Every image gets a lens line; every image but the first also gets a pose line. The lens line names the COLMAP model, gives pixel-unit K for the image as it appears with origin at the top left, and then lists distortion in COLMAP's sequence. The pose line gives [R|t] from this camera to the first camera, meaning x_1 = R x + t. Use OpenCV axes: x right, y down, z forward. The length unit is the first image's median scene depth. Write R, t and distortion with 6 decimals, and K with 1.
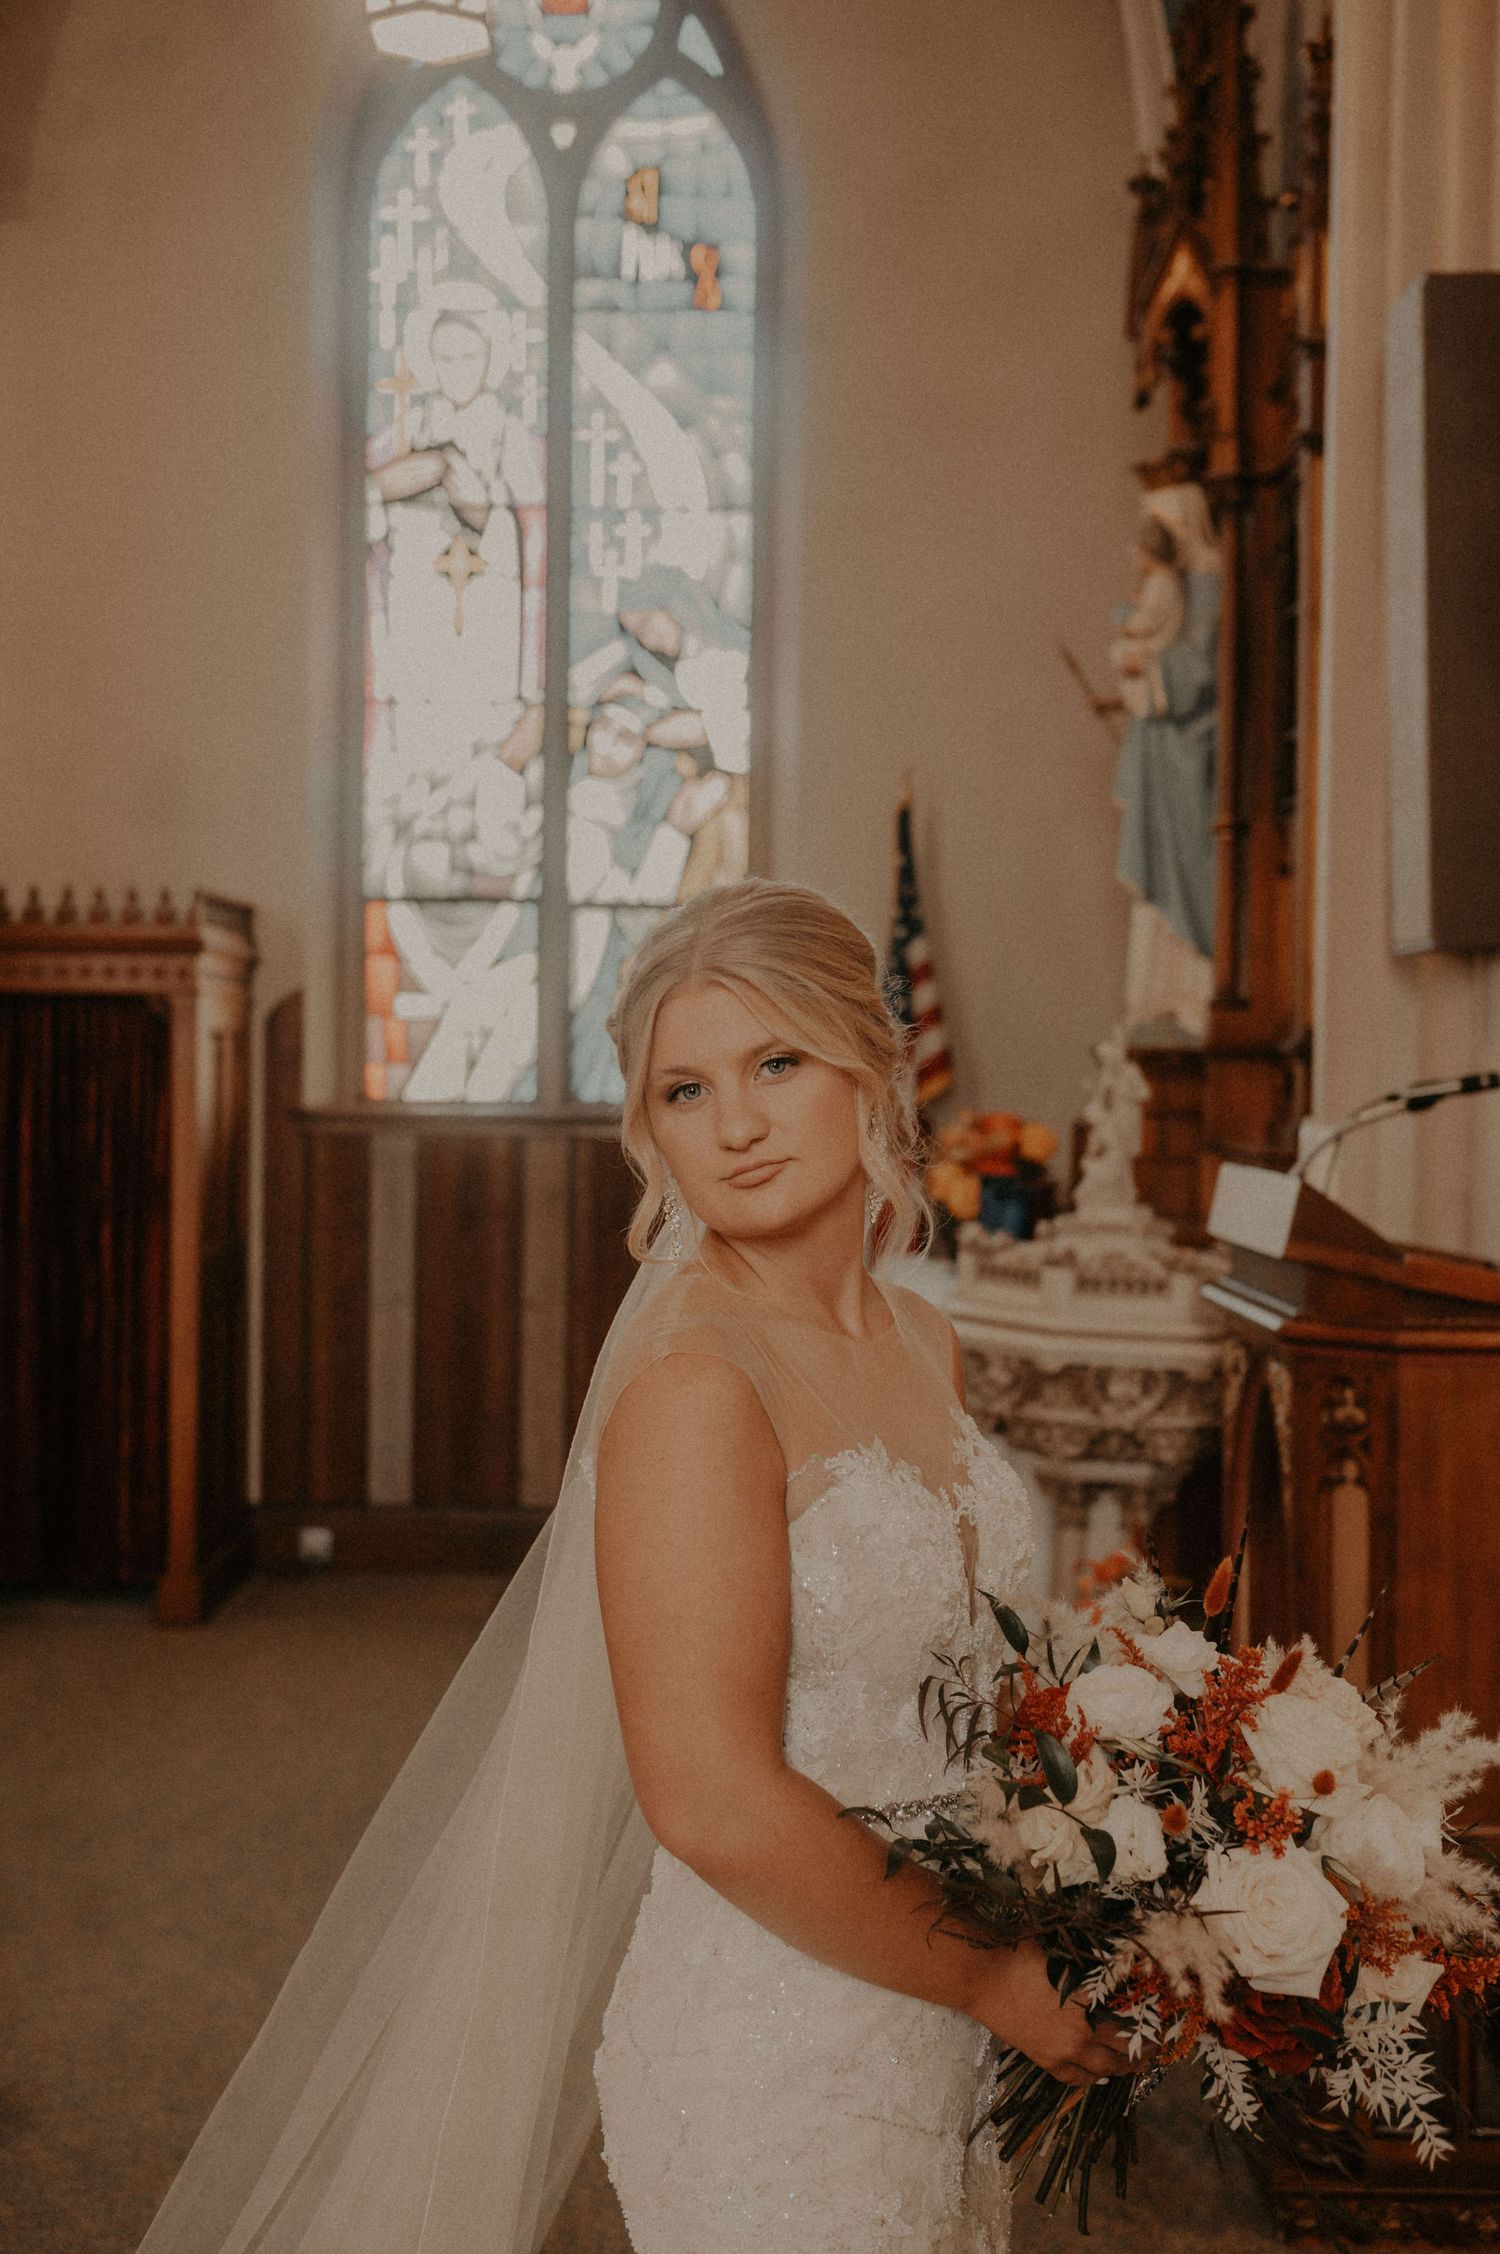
lens RADIAL K [[2603.5, 0, 740.2], [0, 2603.5, 1138.5], [0, 0, 1]] dist [0.000416, 0.000000]
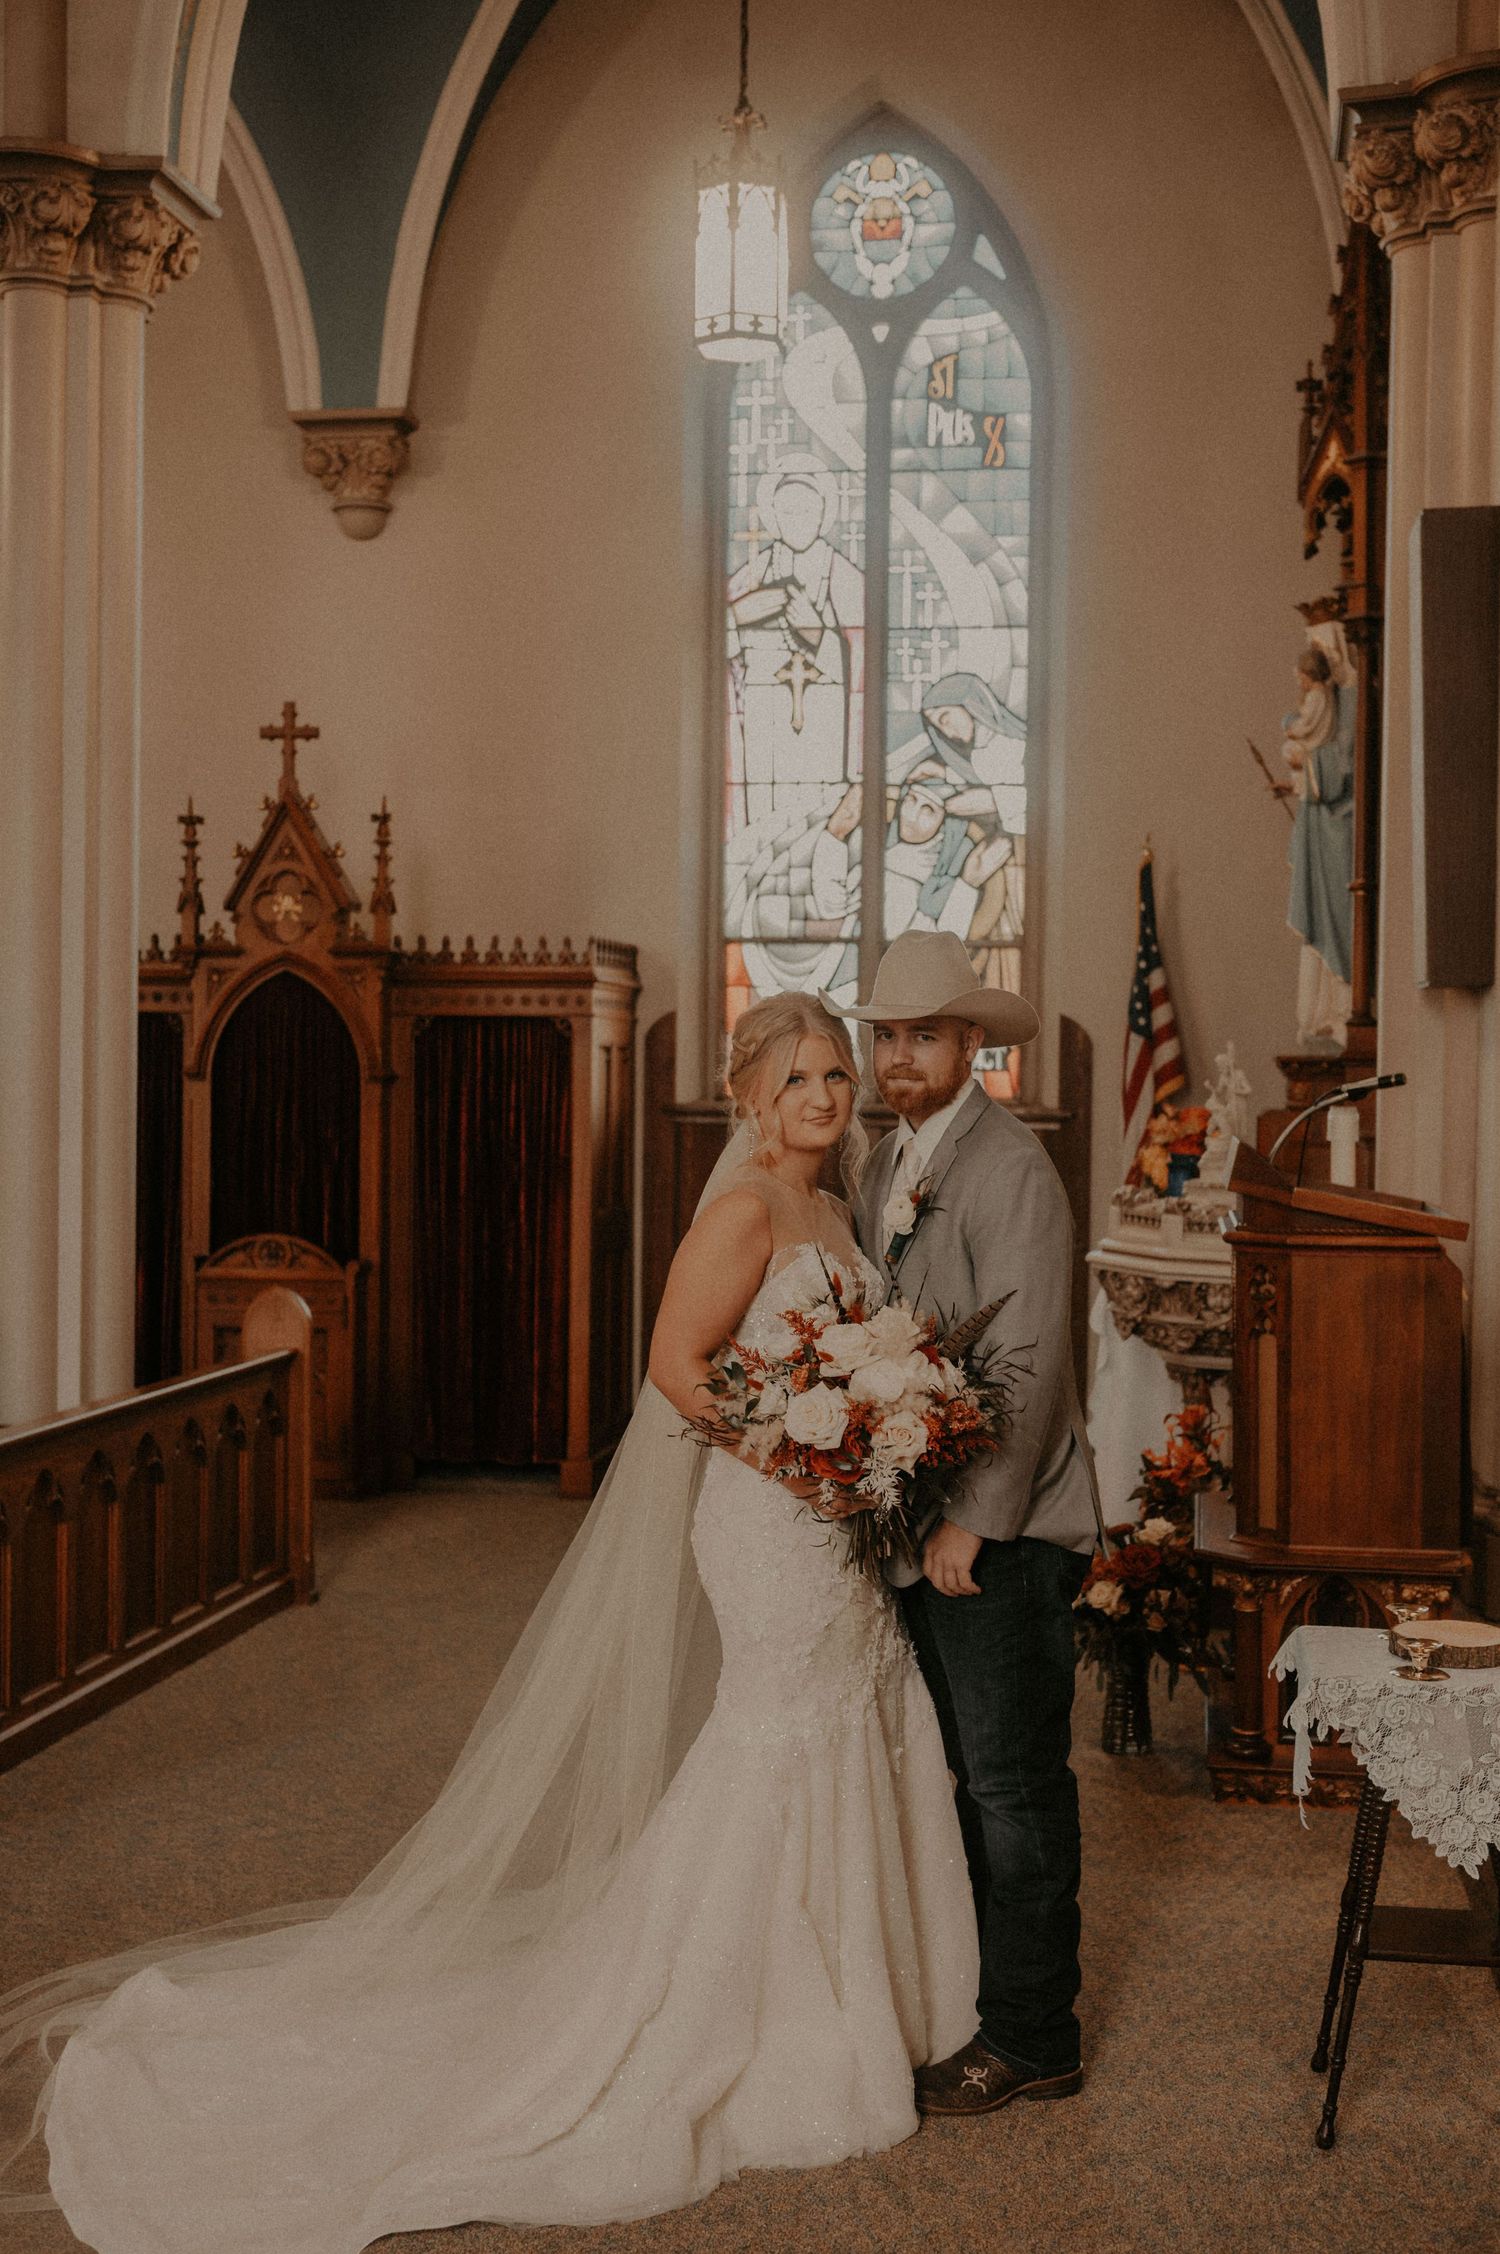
lens RADIAL K [[2603.5, 0, 760.1], [0, 2603.5, 1112.0], [0, 0, 1]] dist [0.000416, 0.000000]
pose [[0.987855, 0.000141, -0.155378, 0.072889], [-0.002079, 0.999922, -0.012313, 0.007426], [0.155364, 0.012487, 0.987778, -0.257921]]
